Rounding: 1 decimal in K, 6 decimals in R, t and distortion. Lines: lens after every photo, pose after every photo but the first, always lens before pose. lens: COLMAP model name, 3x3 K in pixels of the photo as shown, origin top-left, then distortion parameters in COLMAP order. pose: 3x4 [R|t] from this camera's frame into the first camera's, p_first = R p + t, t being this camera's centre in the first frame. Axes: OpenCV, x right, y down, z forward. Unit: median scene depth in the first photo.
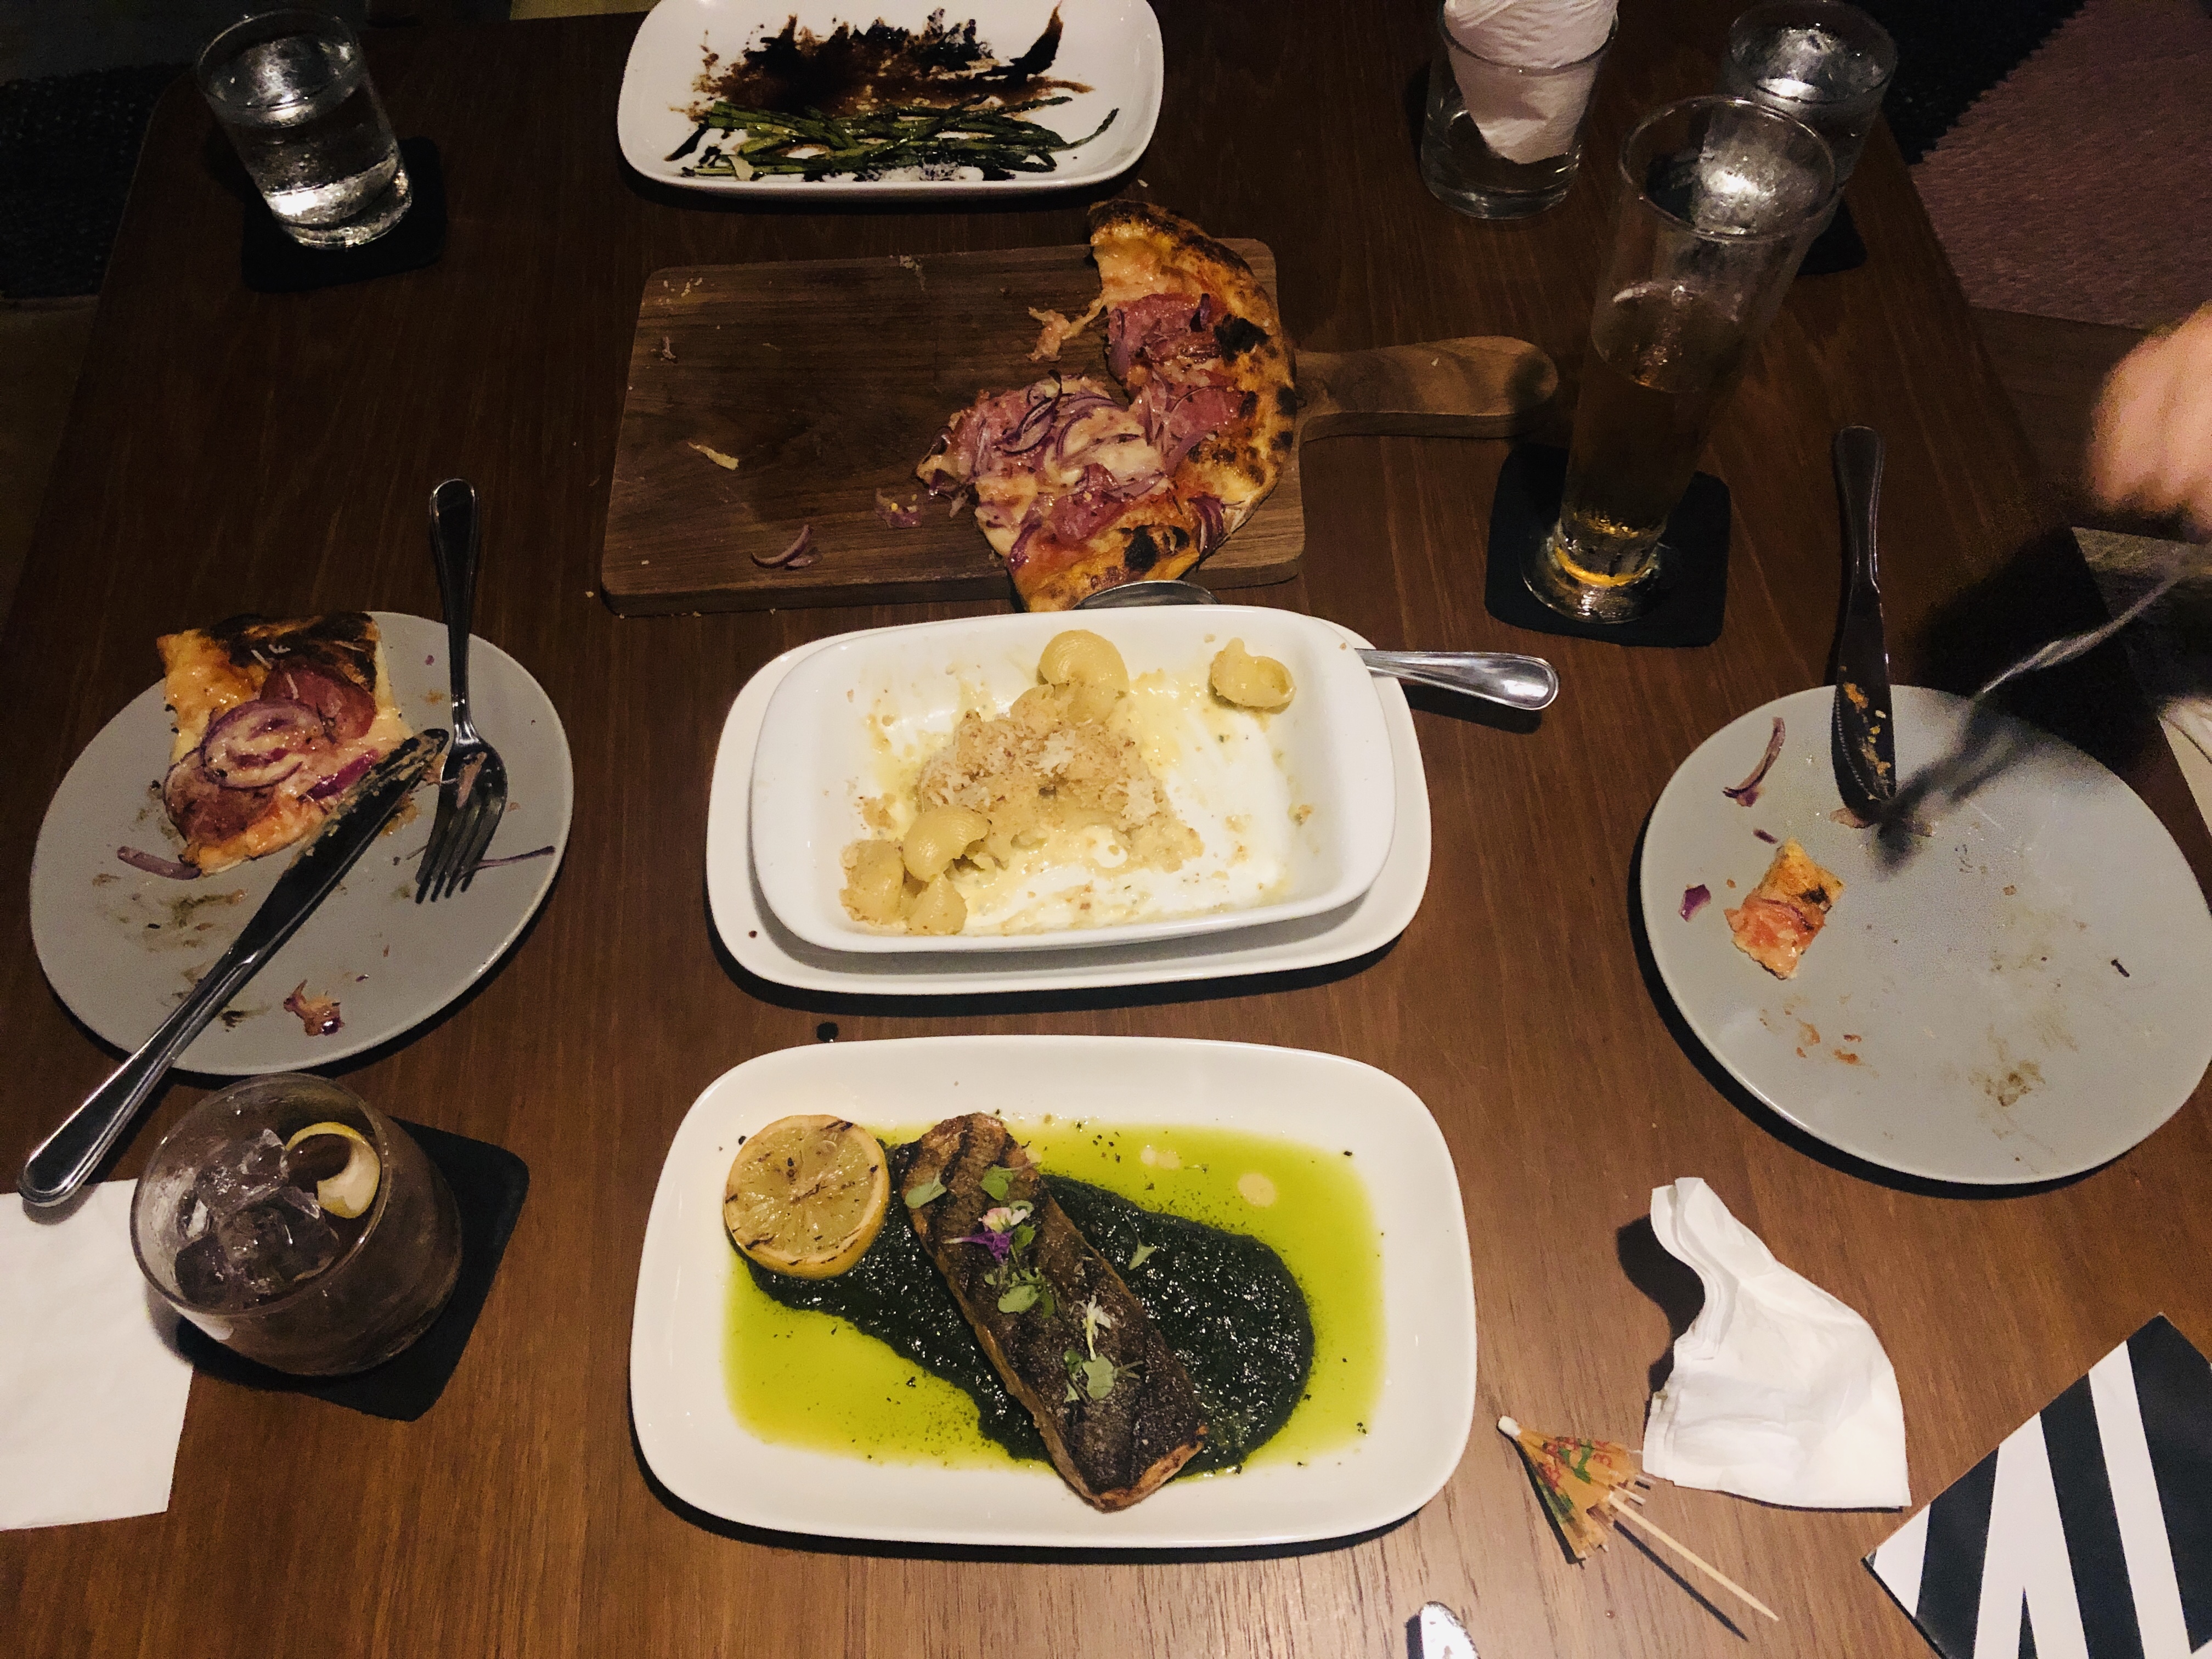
lens RADIAL K [[1794.2, 0, 1109.0], [0, 1794.2, 832.2], [0, 0, 1]] dist [-0.165880, -0.011576]
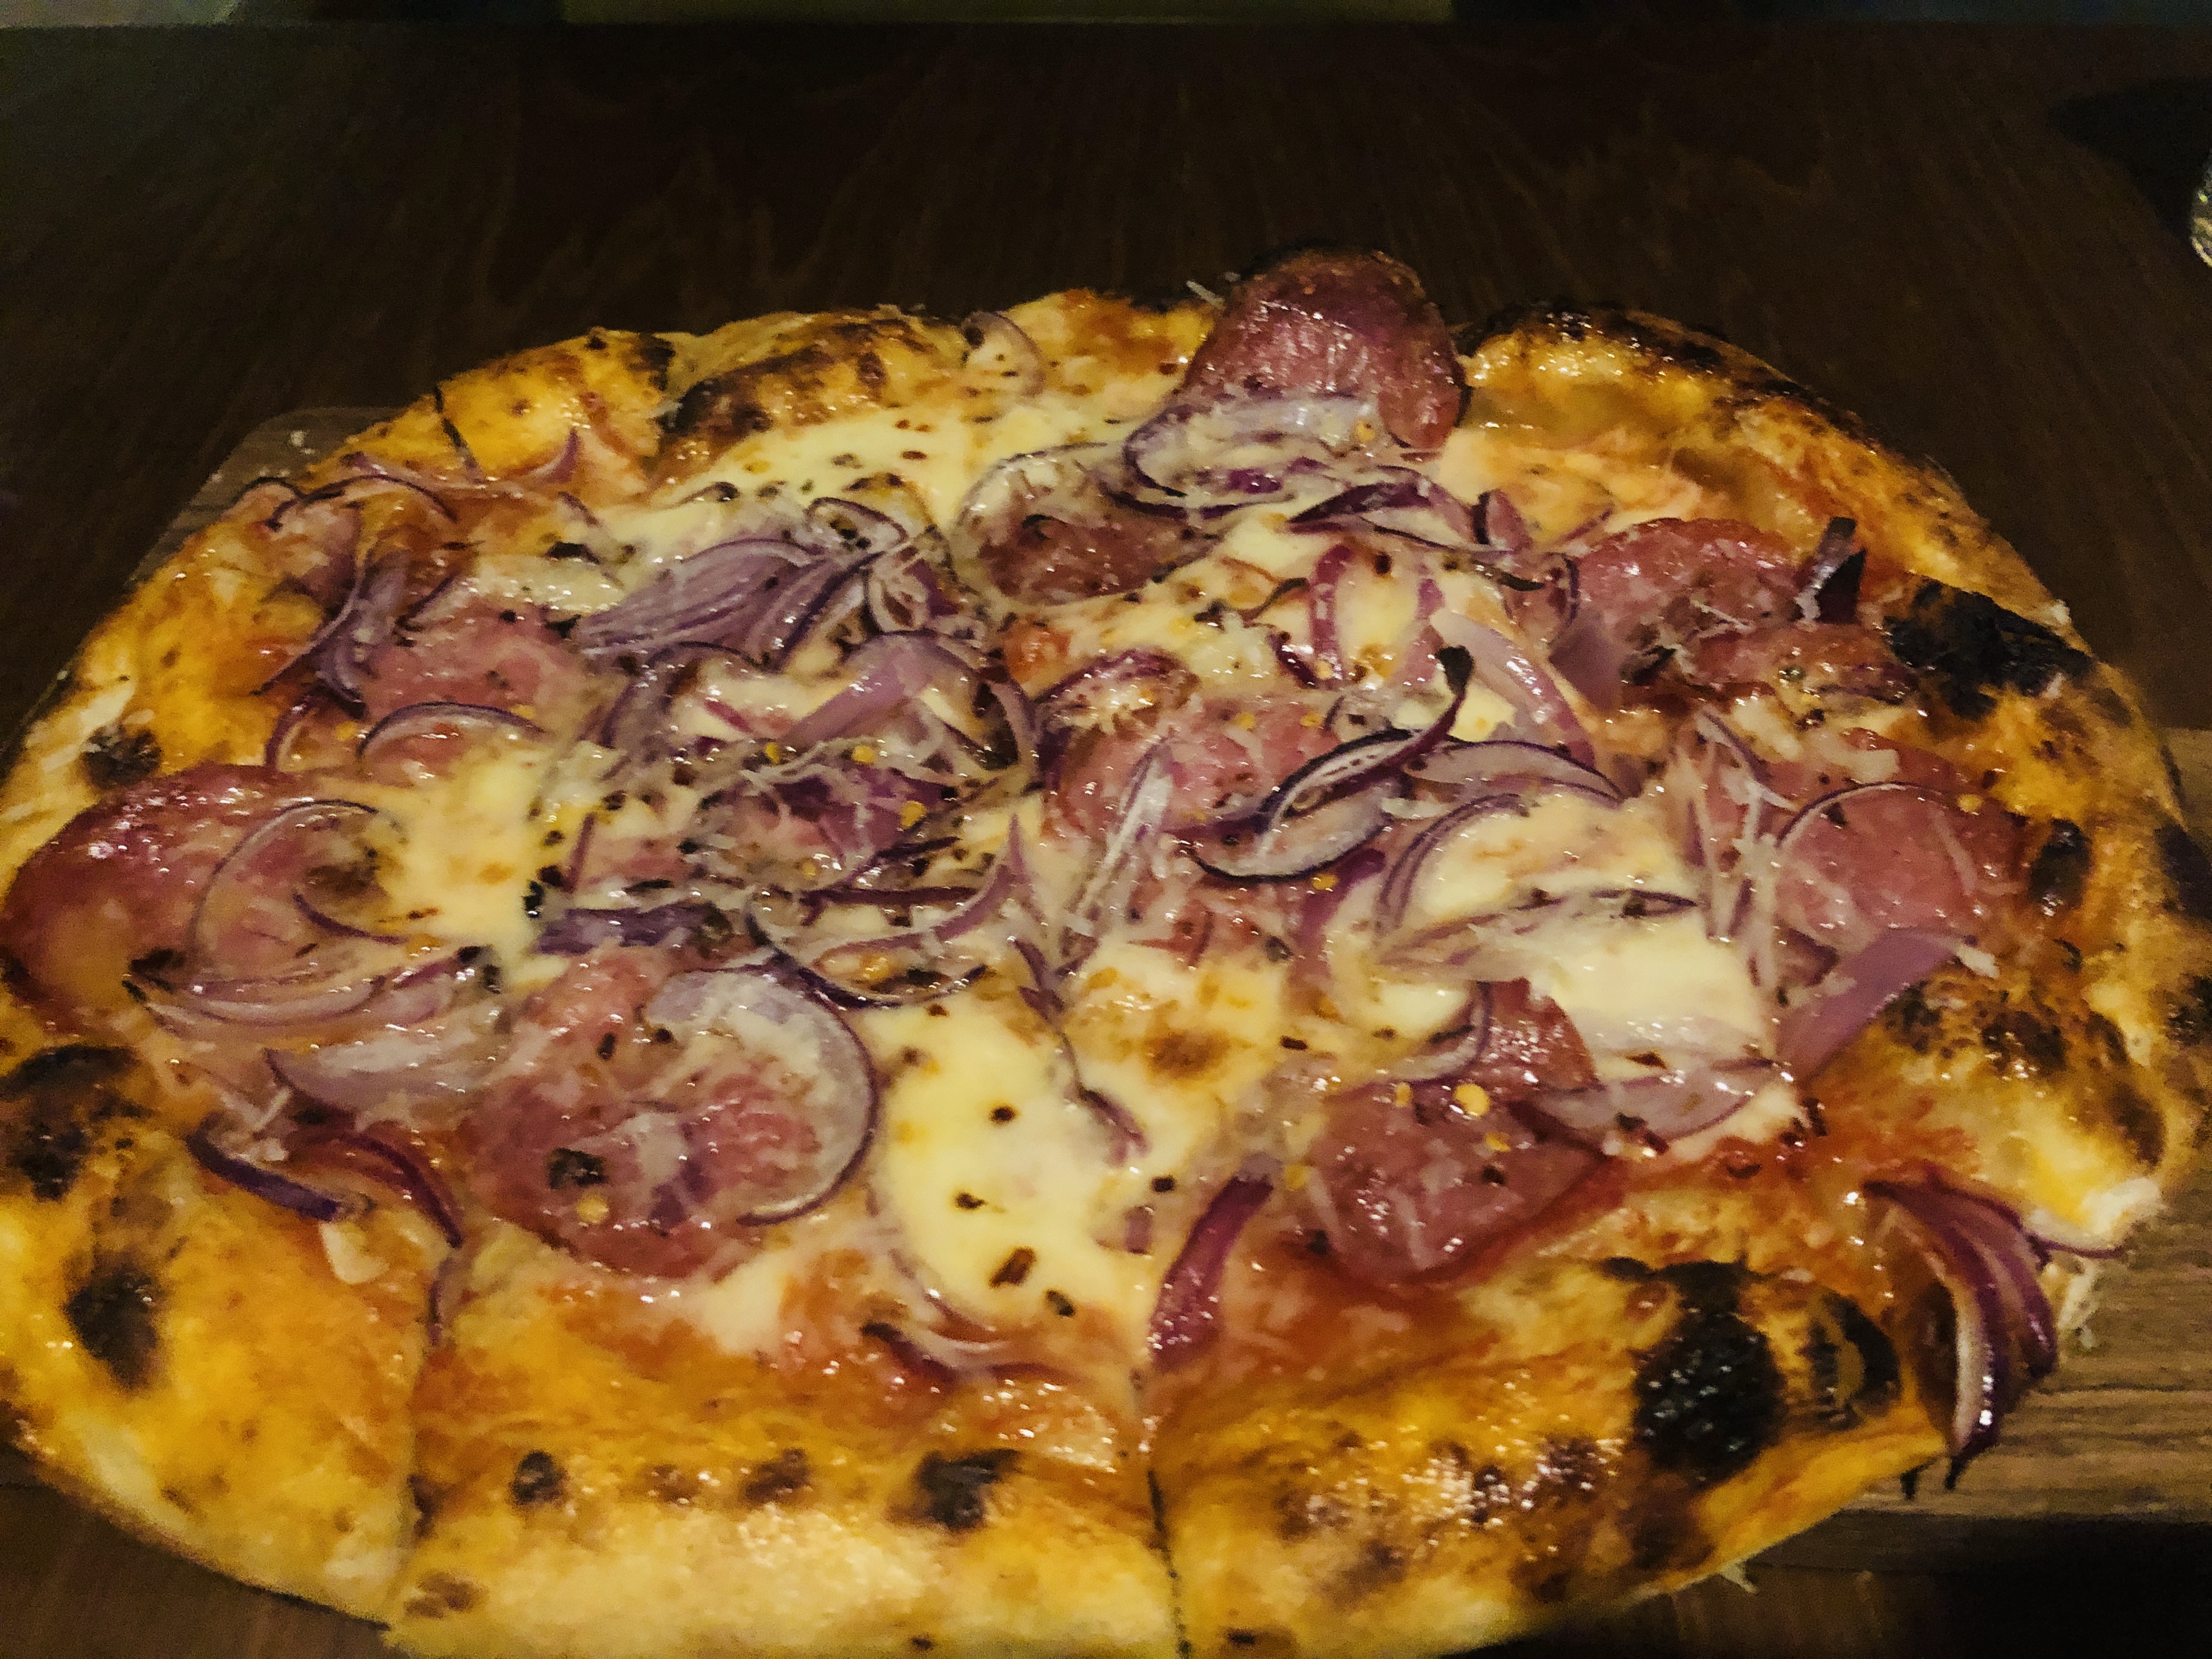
lens RADIAL K [[1794.2, 0, 1099.1], [0, 1794.2, 819.2], [0, 0, 1]] dist [-0.165880, -0.011576]
pose [[0.983123, 0.180056, -0.032379, -0.063725], [-0.182043, 0.945290, -0.270718, -0.148270], [-0.018137, 0.272043, 0.962114, 0.748190]]
